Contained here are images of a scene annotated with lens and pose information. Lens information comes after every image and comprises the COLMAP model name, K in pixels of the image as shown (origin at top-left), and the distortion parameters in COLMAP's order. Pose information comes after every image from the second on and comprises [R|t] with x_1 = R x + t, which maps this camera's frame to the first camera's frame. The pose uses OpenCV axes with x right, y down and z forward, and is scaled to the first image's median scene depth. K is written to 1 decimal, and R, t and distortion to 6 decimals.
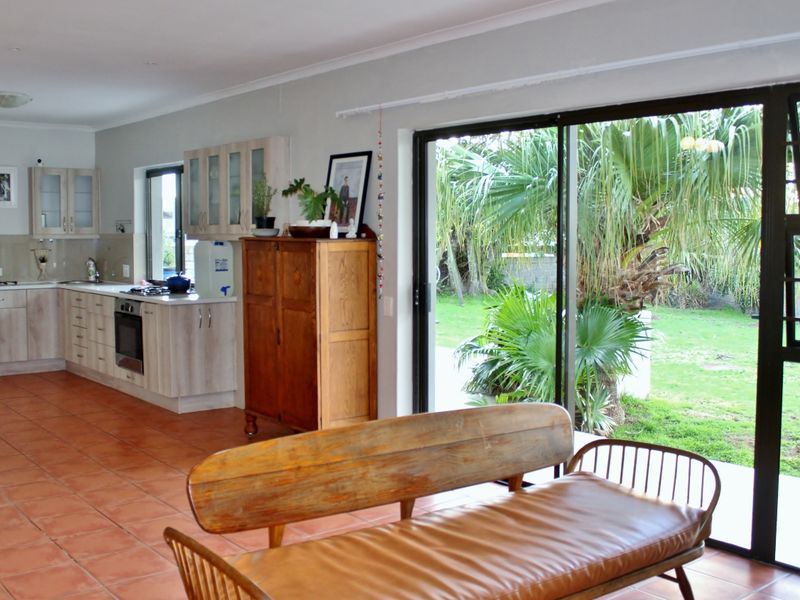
lens RADIAL K [[884.3, 0, 399.3], [0, 884.3, 301.1], [0, 0, 1]] dist [-0.179875, 0.000000]
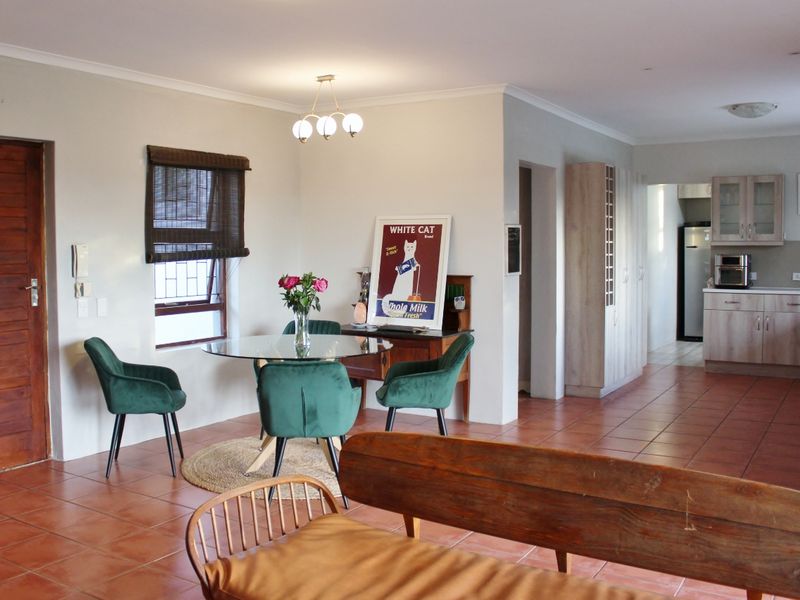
lens RADIAL K [[784.6, 0, 397.6], [0, 784.6, 298.7], [0, 0, 1]] dist [-0.076303, 0.000000]
pose [[0.331308, 0.056096, -0.941853, 0.666736], [-0.063058, 0.997316, 0.037218, -0.033816], [0.941413, 0.047060, 0.333956, 0.607423]]
